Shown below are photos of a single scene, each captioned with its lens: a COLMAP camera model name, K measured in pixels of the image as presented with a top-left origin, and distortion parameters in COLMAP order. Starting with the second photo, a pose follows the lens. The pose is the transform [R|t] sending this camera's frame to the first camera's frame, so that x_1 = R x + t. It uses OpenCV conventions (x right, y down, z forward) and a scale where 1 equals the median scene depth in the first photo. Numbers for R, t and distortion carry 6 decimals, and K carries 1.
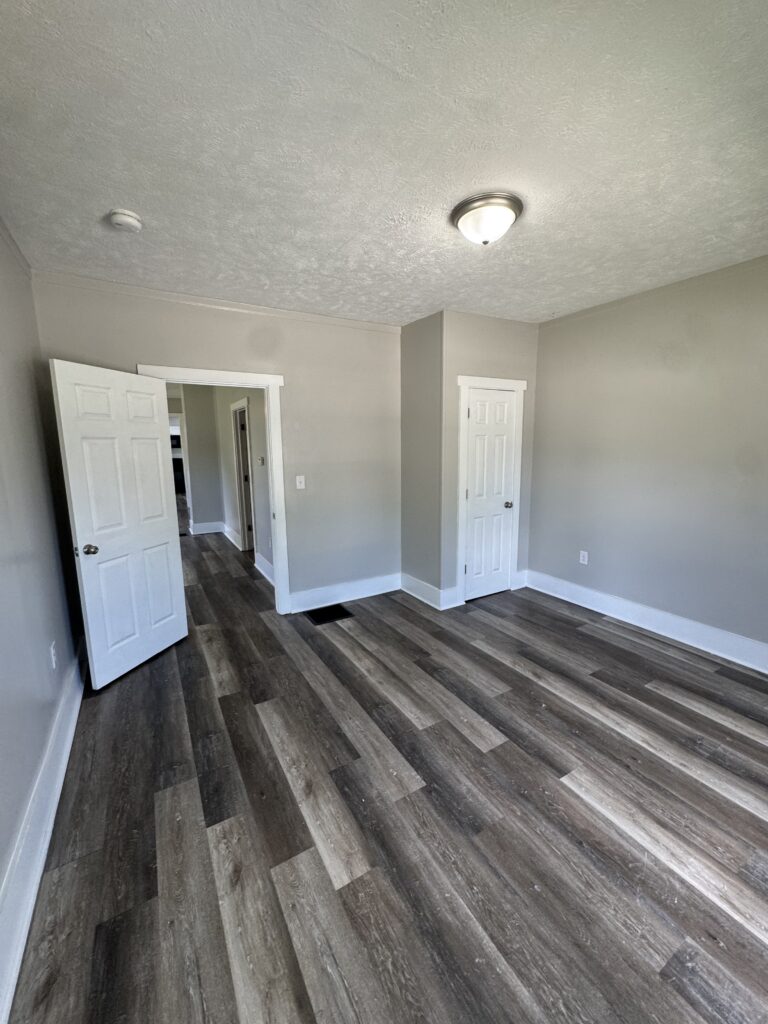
lens RADIAL K [[412.3, 0, 385.2], [0, 412.3, 518.4], [0, 0, 1]] dist [-0.003493, -0.000001]
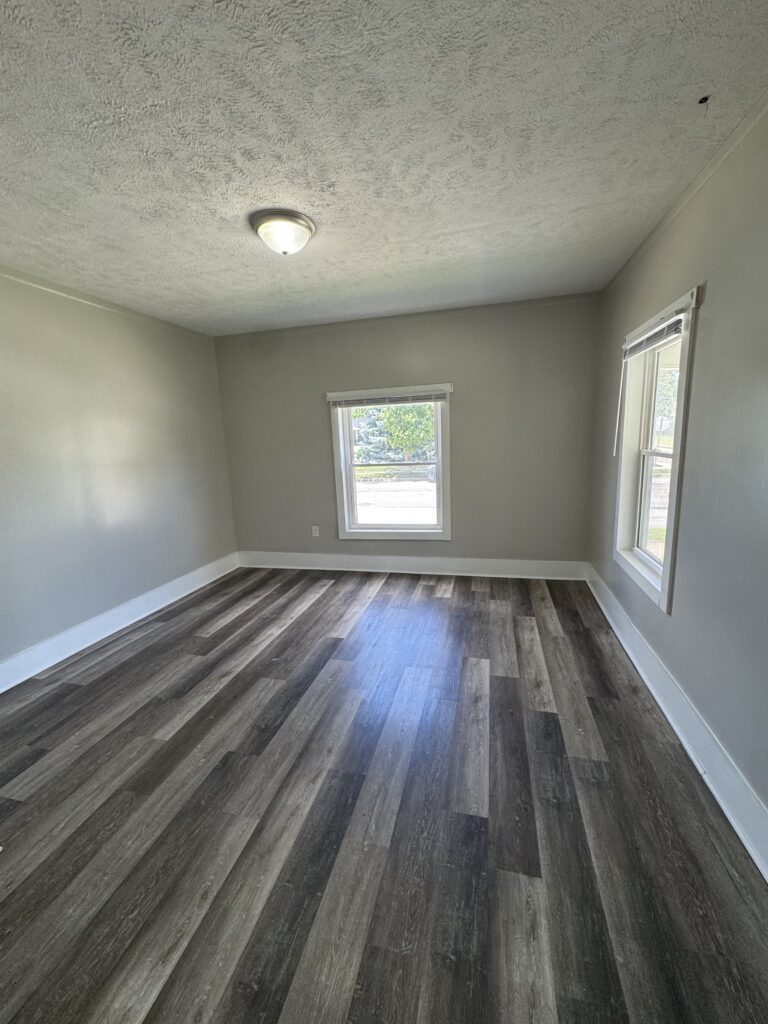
lens RADIAL K [[412.3, 0, 386.3], [0, 412.3, 511.1], [0, 0, 1]] dist [-0.003493, -0.000001]
pose [[-0.714034, -0.086537, 0.694742, -0.613519], [0.171006, 0.940717, 0.292930, -0.232681], [-0.678905, 0.327967, -0.656906, 1.374717]]
